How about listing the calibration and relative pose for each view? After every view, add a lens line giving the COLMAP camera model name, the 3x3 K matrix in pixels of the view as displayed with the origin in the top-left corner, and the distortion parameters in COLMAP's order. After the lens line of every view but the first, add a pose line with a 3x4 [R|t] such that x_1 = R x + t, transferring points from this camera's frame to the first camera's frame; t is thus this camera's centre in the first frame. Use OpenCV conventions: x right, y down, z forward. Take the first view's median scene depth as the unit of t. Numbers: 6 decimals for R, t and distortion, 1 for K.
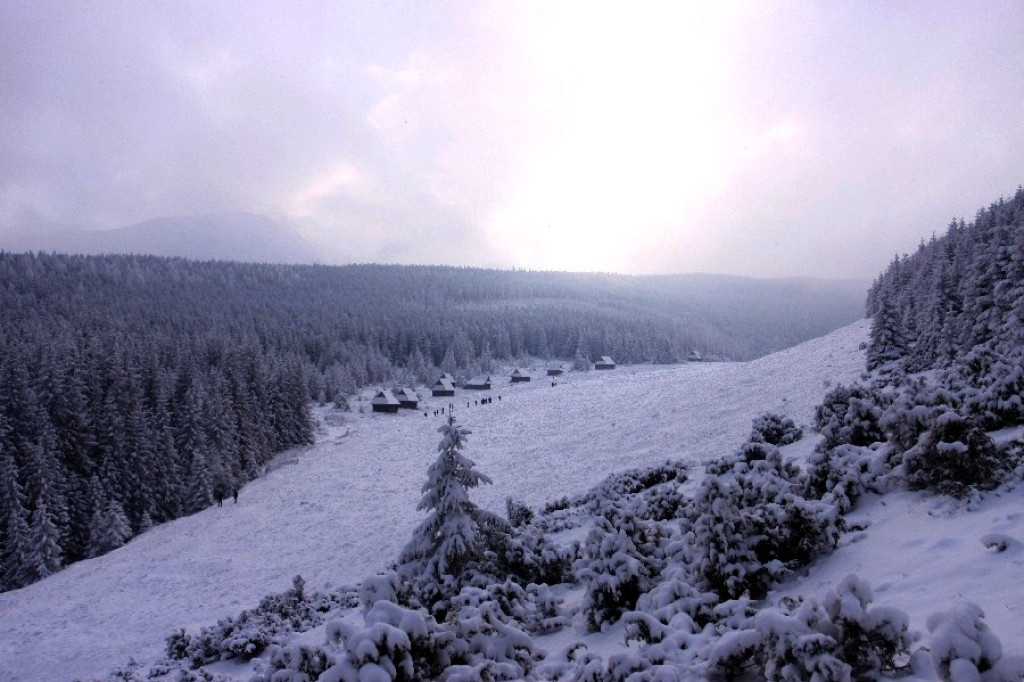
lens RADIAL K [[808.0, 0, 512.0], [0, 808.0, 341.0], [0, 0, 1]] dist [-0.103129, 0.077819]
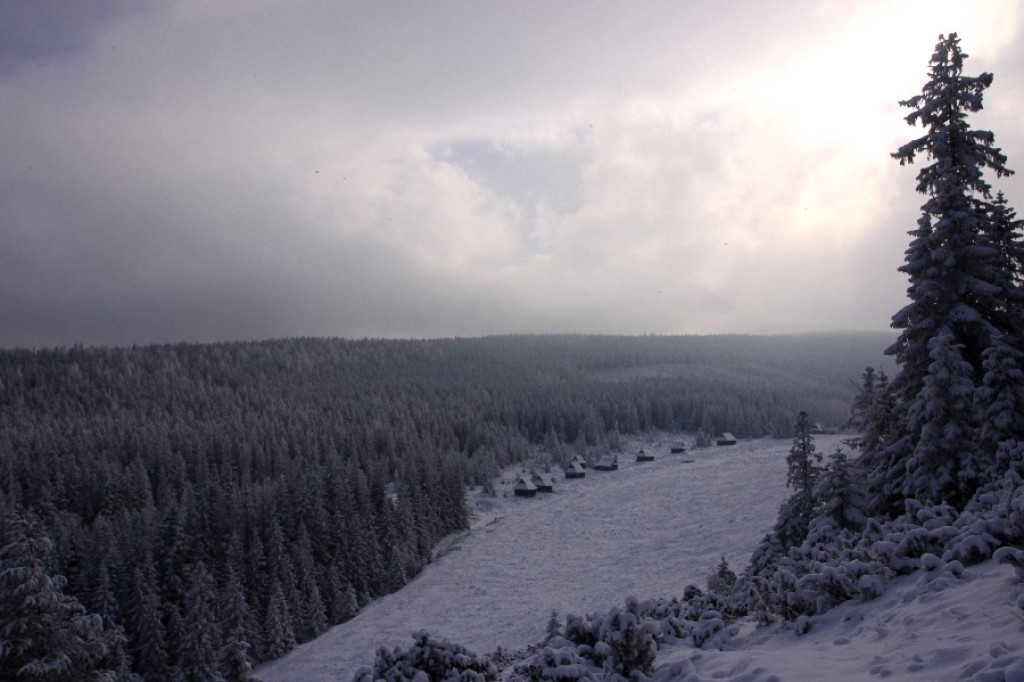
lens RADIAL K [[808.0, 0, 512.0], [0, 808.0, 341.0], [0, 0, 1]] dist [-0.103129, 0.077819]
pose [[0.985936, -0.021961, -0.165675, 0.018986], [0.010776, 0.997620, -0.068110, -0.045229], [0.166776, 0.065367, 0.983826, -0.140182]]
